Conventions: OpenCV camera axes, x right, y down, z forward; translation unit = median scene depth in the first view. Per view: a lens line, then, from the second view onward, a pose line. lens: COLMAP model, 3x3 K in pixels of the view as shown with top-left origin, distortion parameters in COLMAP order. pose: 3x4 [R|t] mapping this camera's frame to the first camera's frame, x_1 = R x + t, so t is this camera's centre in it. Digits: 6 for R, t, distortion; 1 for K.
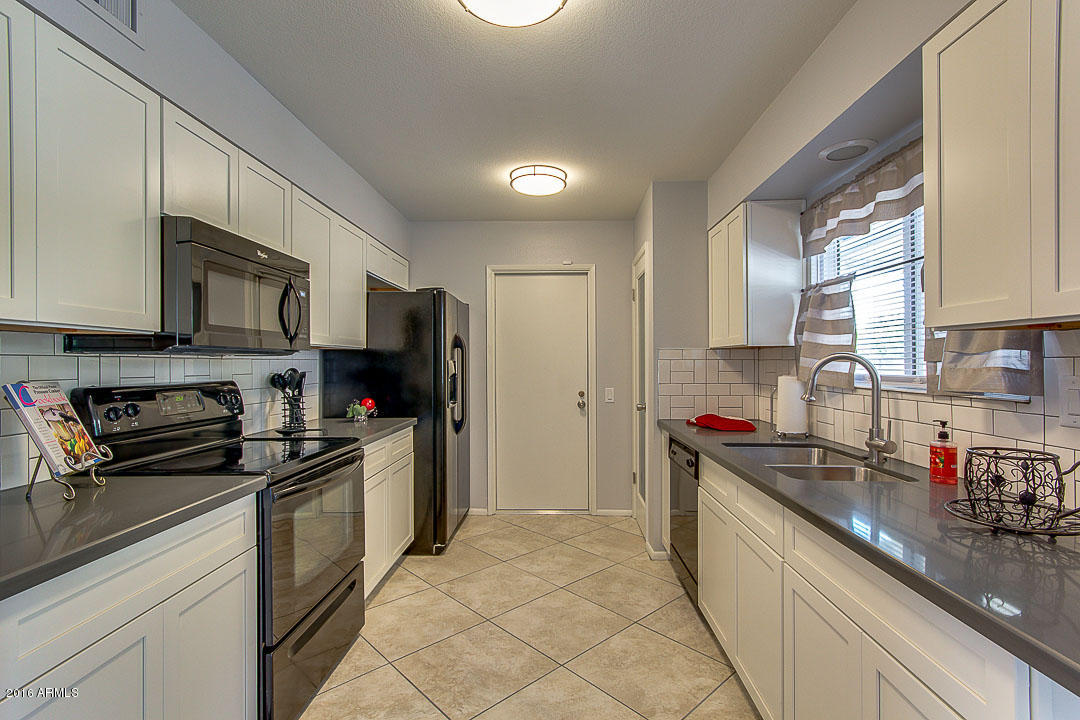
lens RADIAL K [[500.0, 0, 546.5], [0, 500.0, 362.5], [0, 0, 1]] dist [0.001764, 0.000525]
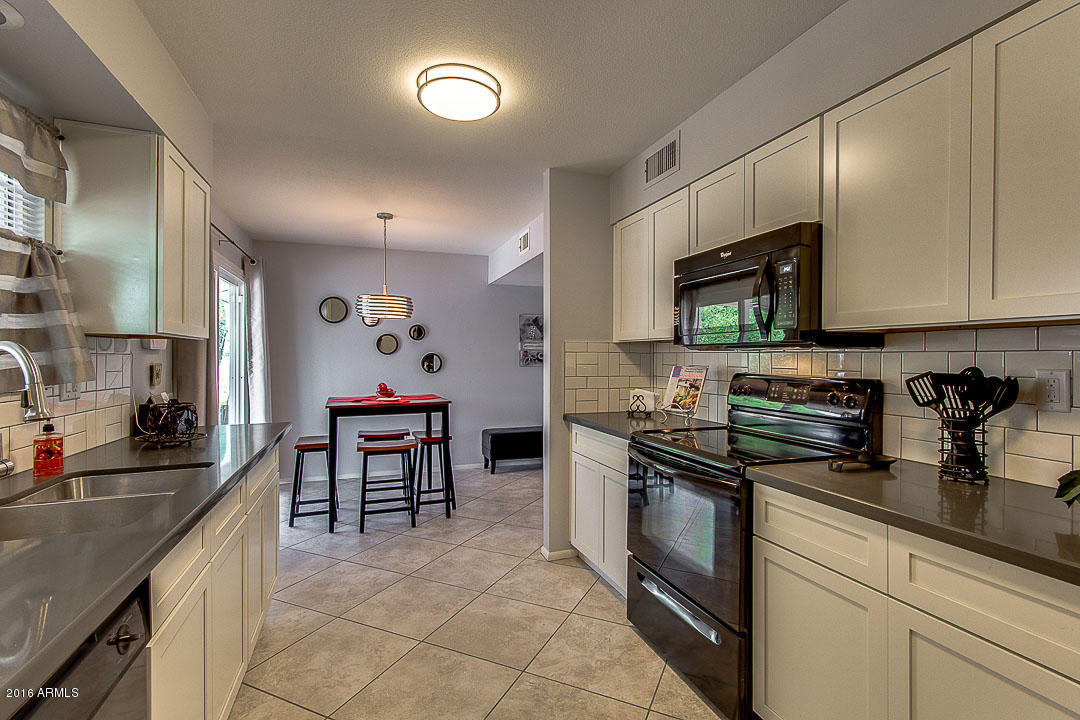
lens RADIAL K [[501.8, 0, 544.7], [0, 501.8, 360.8], [0, 0, 1]] dist [0.002522, -0.001253]
pose [[-0.931753, 0.003867, -0.363071, 0.139490], [0.000571, 0.999958, 0.009186, -0.000893], [0.363091, 0.008352, -0.931716, 1.494282]]
